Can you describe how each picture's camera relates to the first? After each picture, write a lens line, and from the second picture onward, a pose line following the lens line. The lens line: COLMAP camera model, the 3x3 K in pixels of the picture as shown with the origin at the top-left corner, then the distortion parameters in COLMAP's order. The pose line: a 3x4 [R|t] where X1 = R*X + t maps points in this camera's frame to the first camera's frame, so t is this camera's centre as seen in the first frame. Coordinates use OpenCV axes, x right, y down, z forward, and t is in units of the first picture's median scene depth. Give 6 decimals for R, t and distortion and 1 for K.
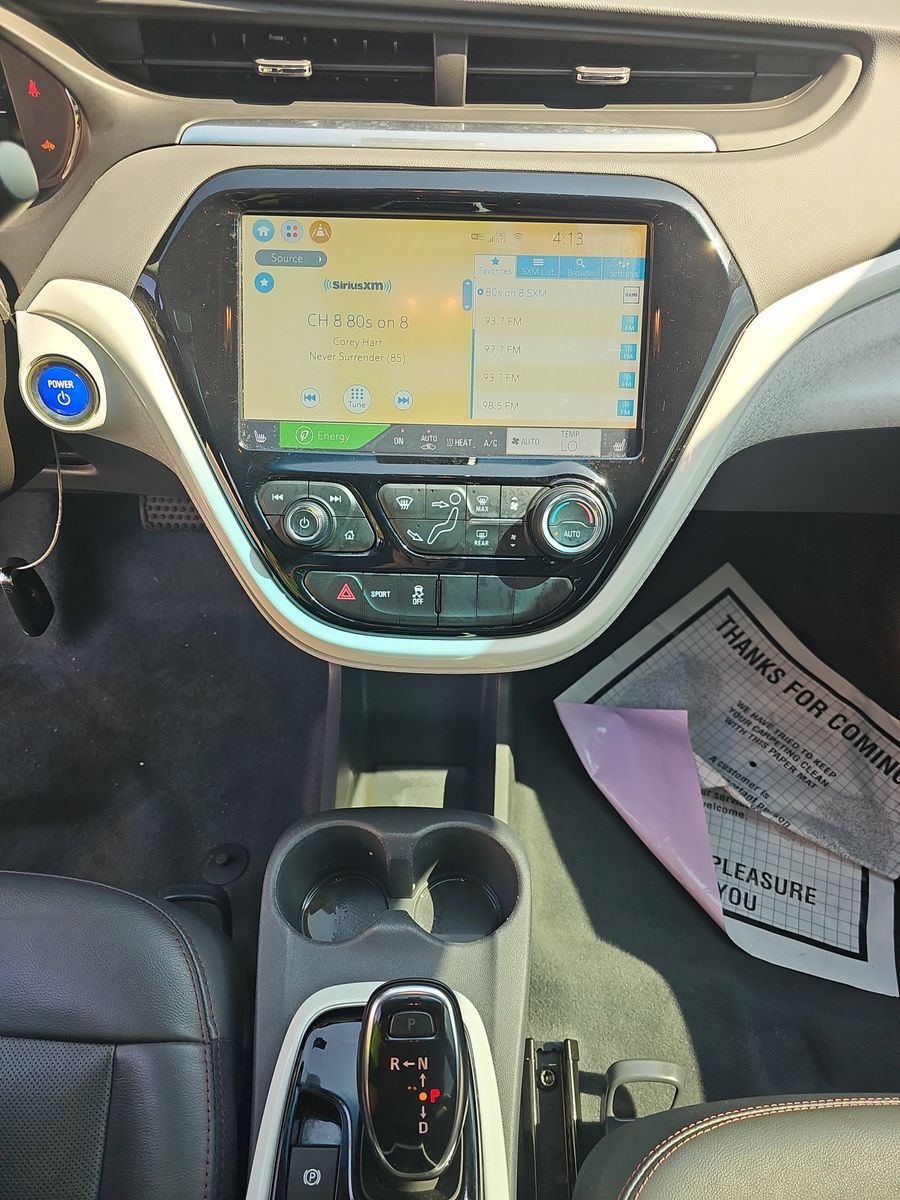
lens RADIAL K [[793.7, 0, 446.2], [0, 793.7, 600.0], [0, 0, 1]] dist [0.022262, -0.005080]
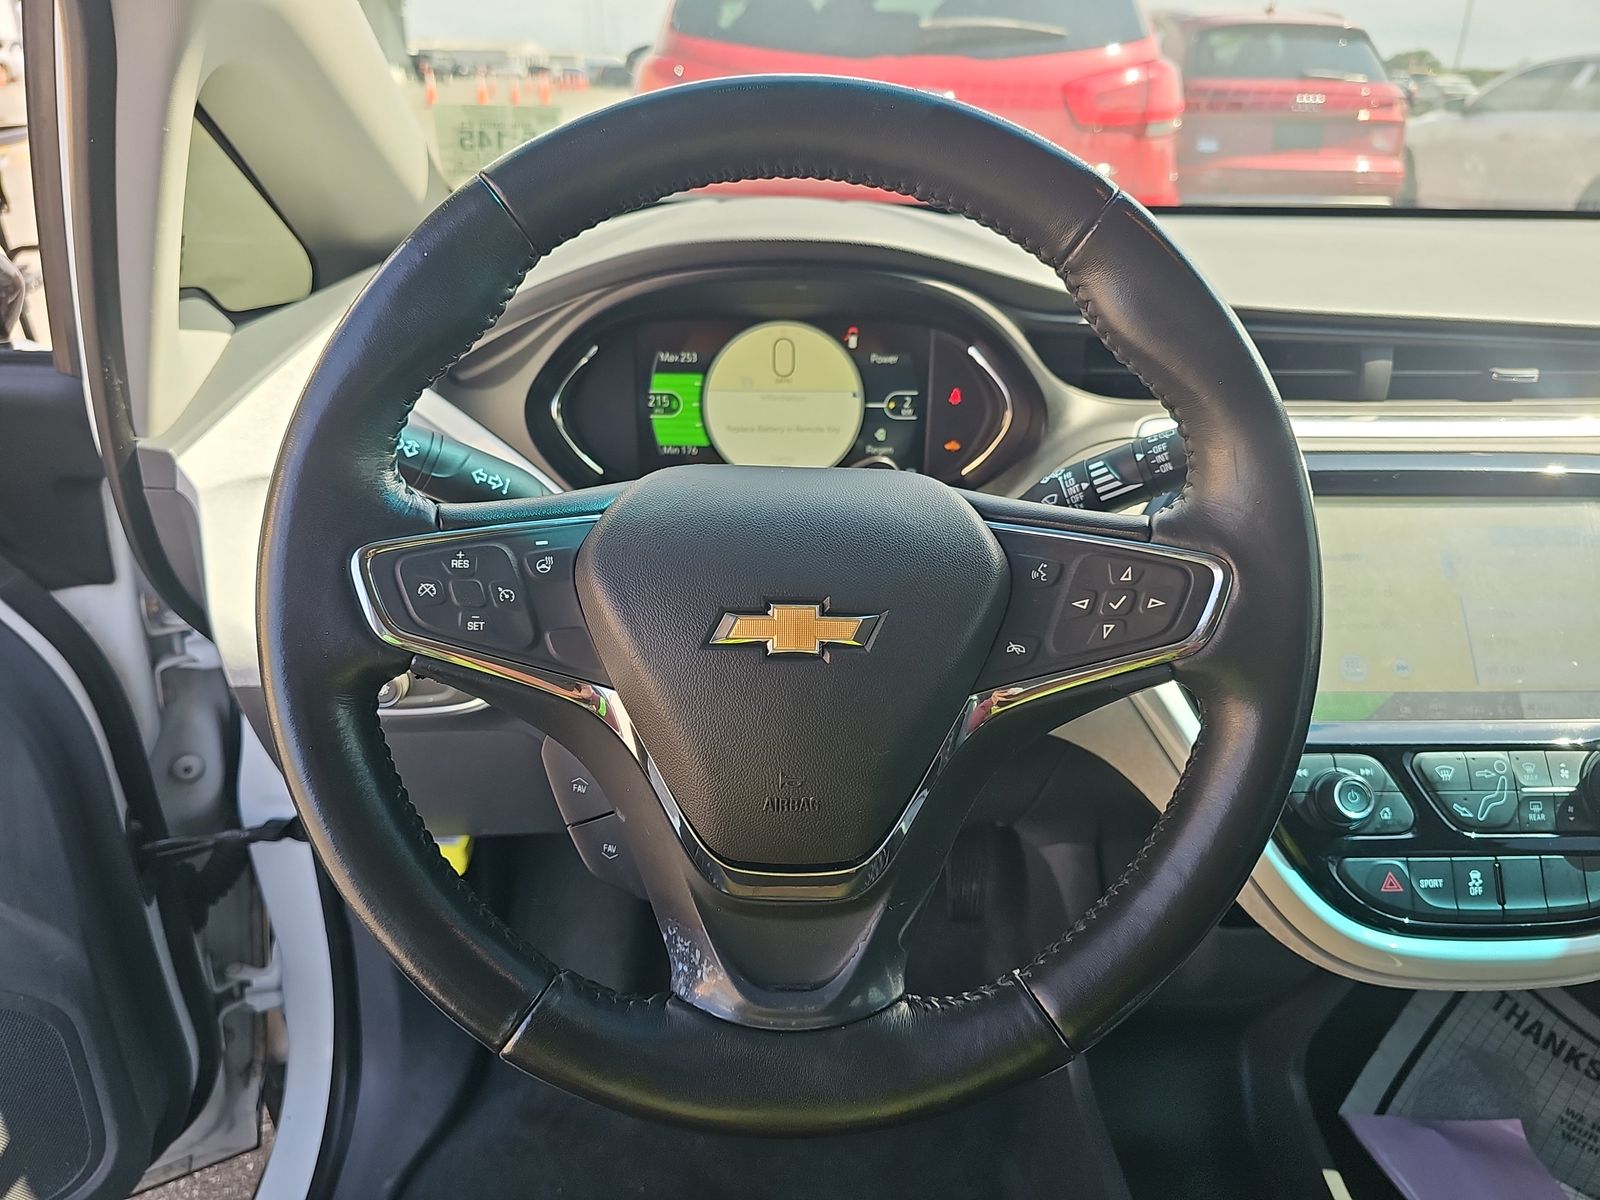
lens RADIAL K [[1058.2, 0, 826.4], [0, 1058.2, 626.8], [0, 0, 1]] dist [0.022262, -0.005080]
pose [[0.997448, -0.024096, 0.067203, -0.793279], [0.048533, 0.919218, -0.390746, 0.153543], [-0.052358, 0.393010, 0.918042, -0.114068]]
